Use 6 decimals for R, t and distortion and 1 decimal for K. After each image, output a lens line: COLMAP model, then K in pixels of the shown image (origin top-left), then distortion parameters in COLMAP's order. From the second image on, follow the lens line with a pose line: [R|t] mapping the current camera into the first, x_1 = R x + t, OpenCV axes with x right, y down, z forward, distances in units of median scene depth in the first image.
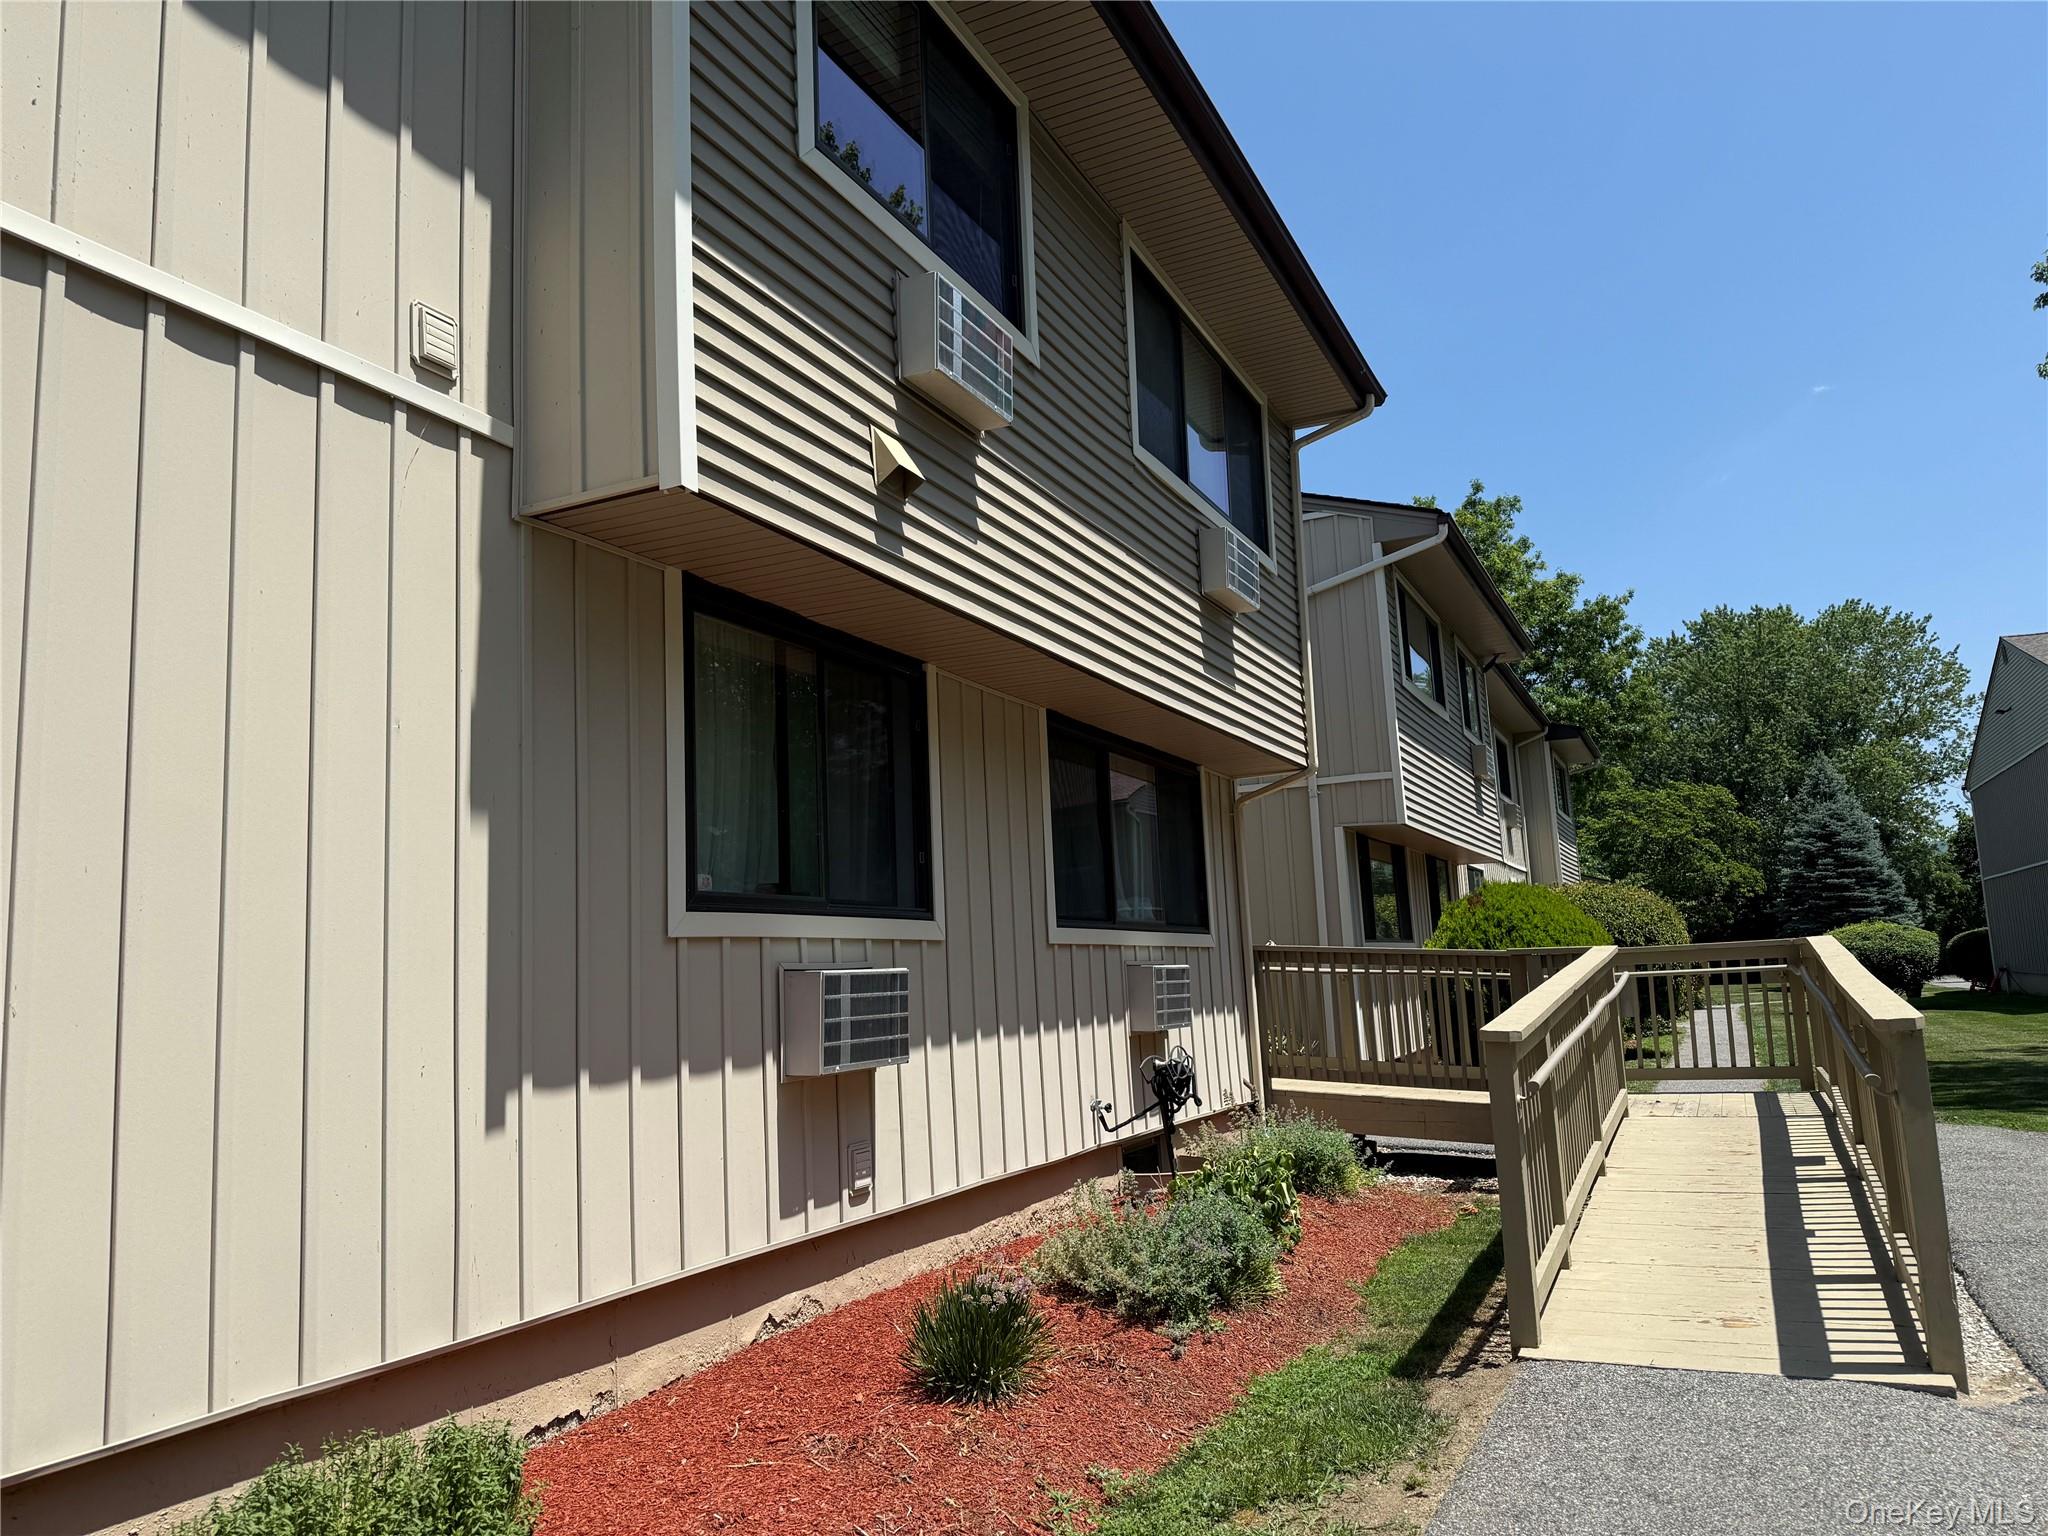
lens RADIAL K [[1450.0, 0, 1024.0], [0, 1450.0, 768.0], [0, 0, 1]] dist [0.120036, -0.179858]
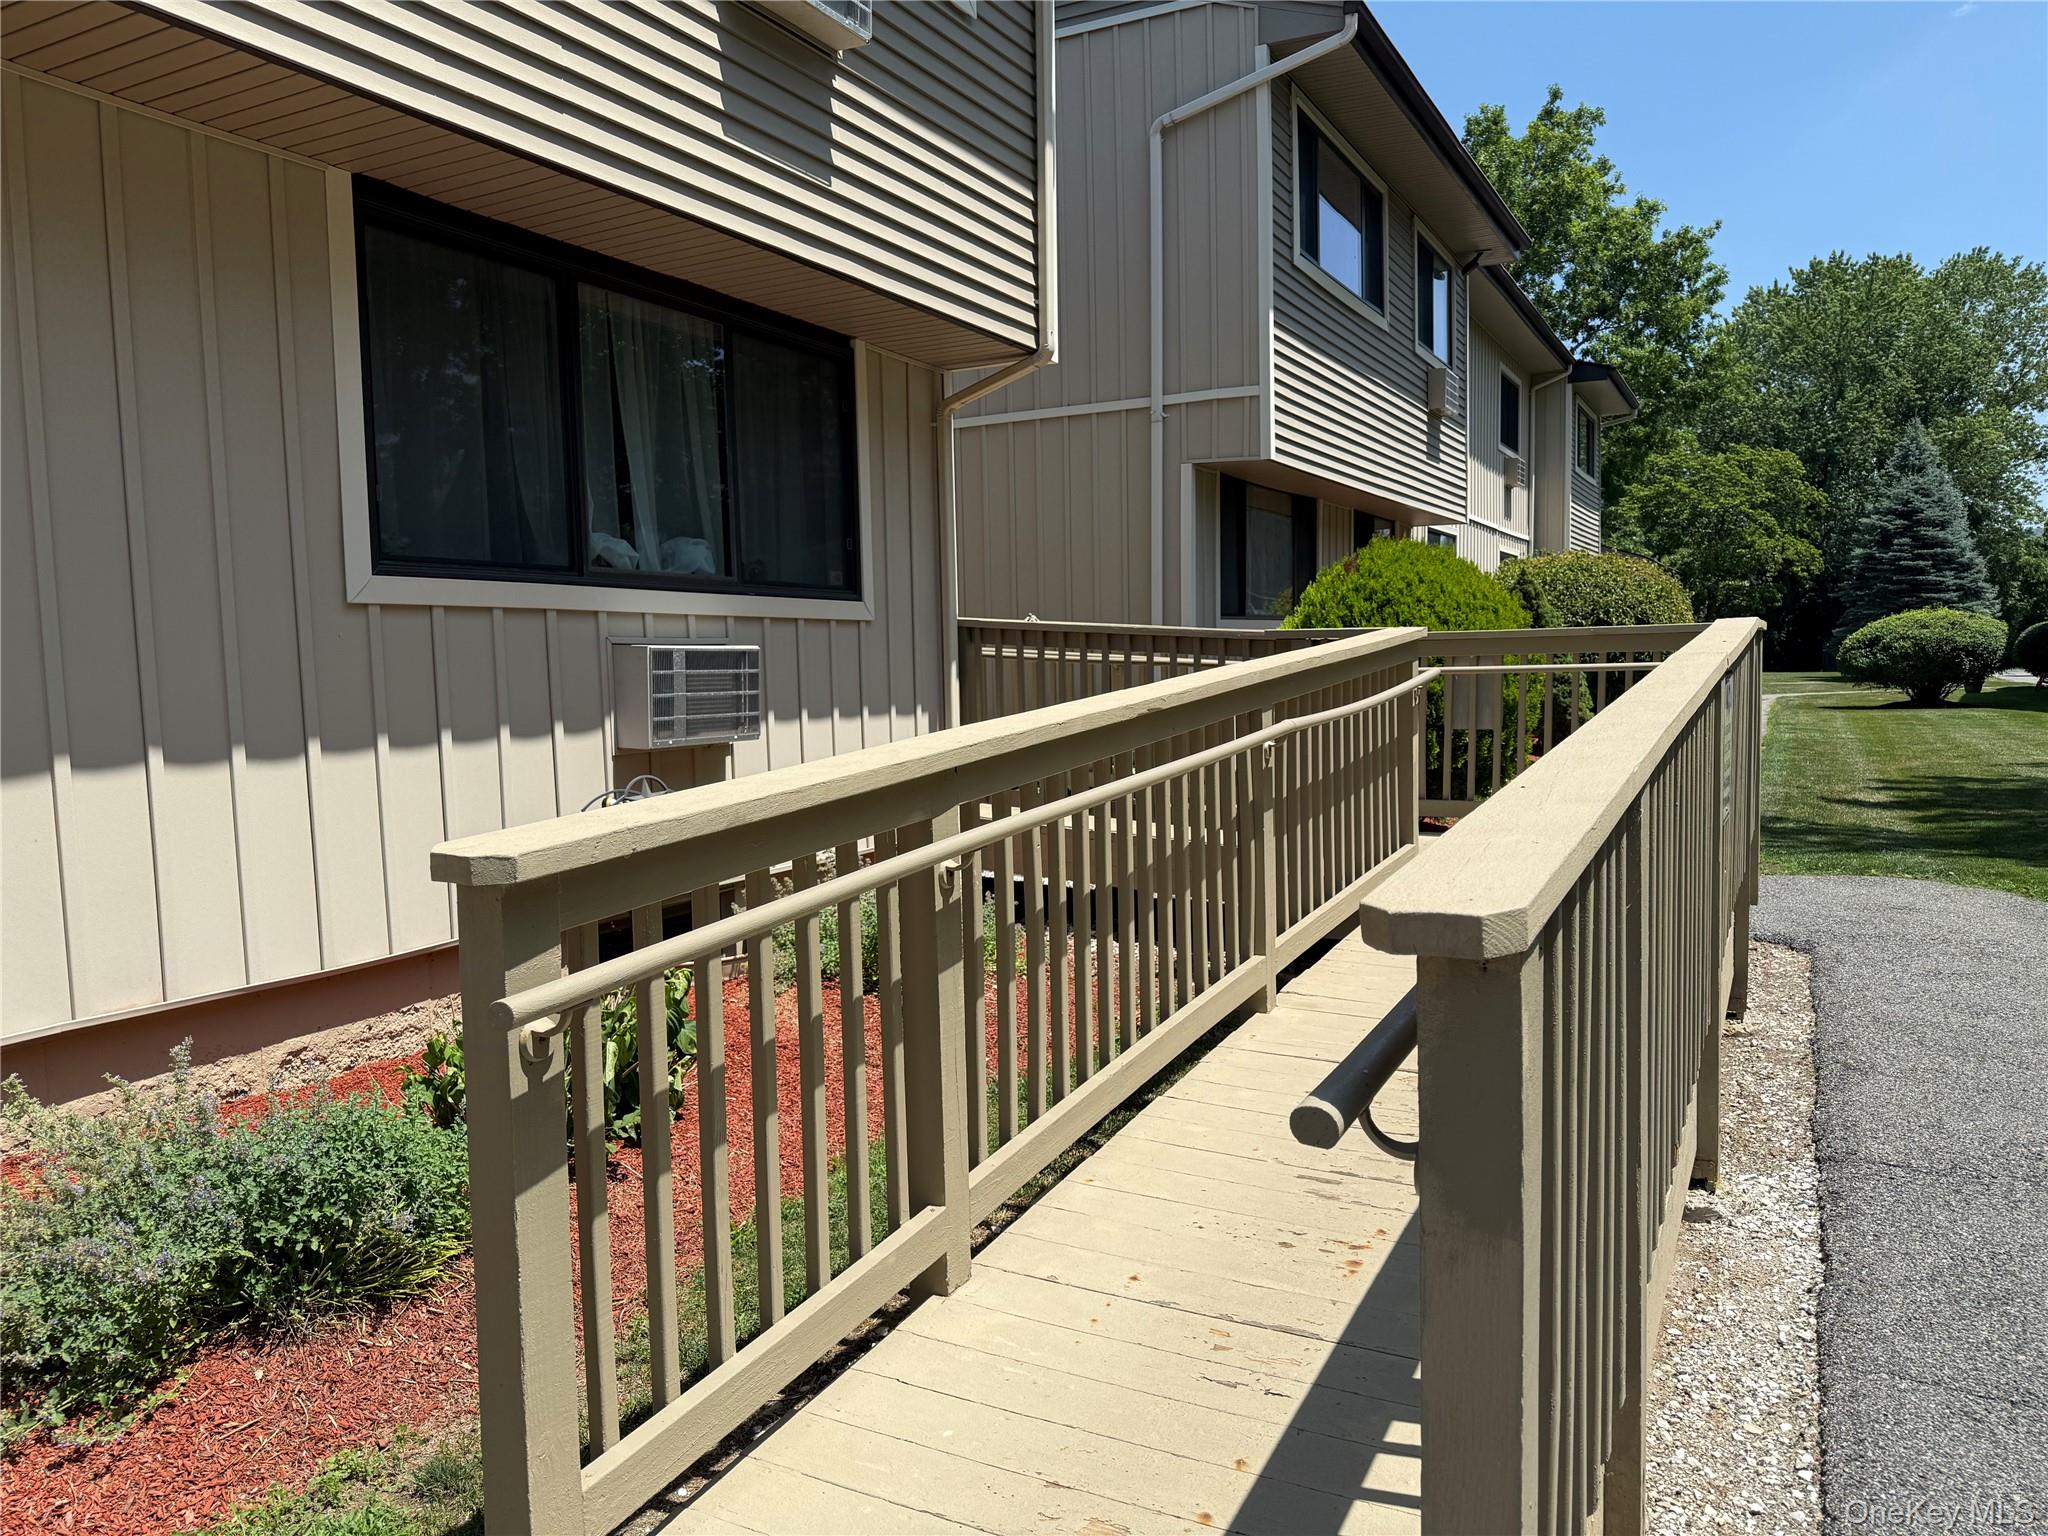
lens RADIAL K [[1450.6, 0, 1028.2], [0, 1450.6, 789.5], [0, 0, 1]] dist [0.054113, -0.074304]
pose [[0.998889, 0.023295, -0.040954, 0.126764], [-0.013097, 0.972247, 0.233590, 0.022495], [0.045259, -0.232794, 0.971472, 0.179173]]
